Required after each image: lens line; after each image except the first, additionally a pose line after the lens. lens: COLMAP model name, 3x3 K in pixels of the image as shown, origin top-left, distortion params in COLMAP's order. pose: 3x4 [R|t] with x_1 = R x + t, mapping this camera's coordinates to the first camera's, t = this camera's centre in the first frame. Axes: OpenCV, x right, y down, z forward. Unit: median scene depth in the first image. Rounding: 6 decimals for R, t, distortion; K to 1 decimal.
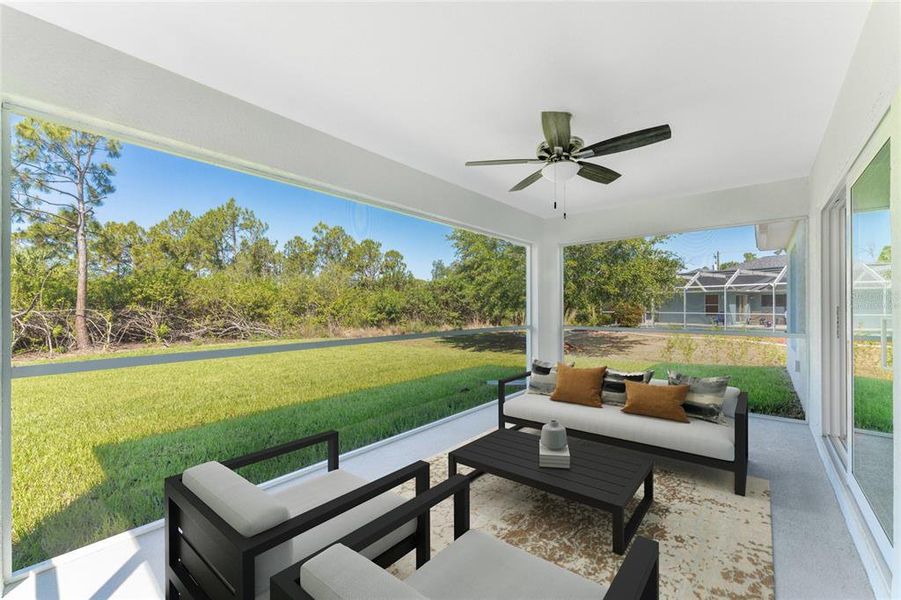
lens RADIAL K [[369.2, 0, 453.4], [0, 369.2, 310.3], [0, 0, 1]] dist [0.001457, 0.000137]
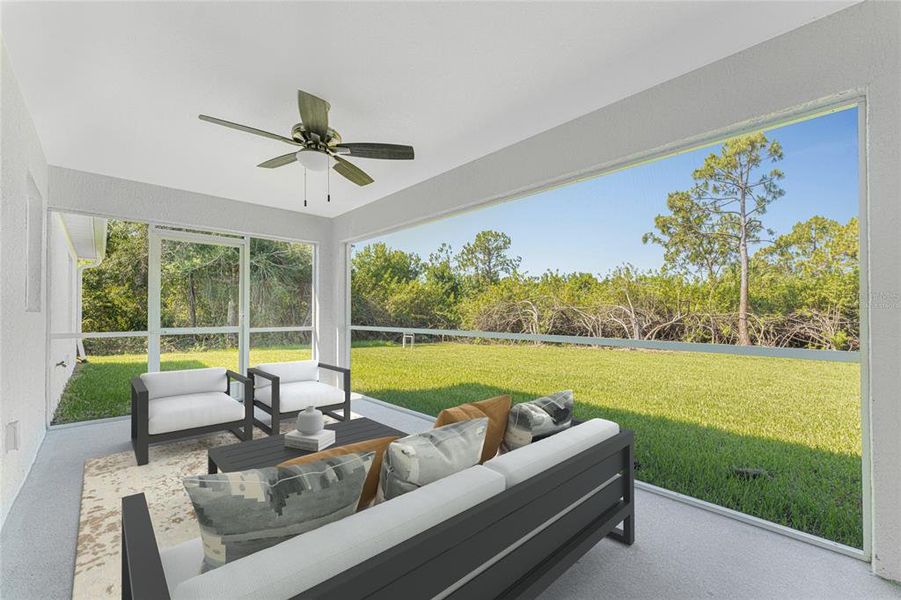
lens RADIAL K [[370.1, 0, 438.5], [0, 370.1, 313.5], [0, 0, 1]] dist [-0.000748, -0.000160]
pose [[-0.133860, -0.002289, -0.990998, 0.205765], [-0.010298, 0.999947, -0.000919, 0.008798], [0.990947, 0.010082, -0.133876, 0.249779]]
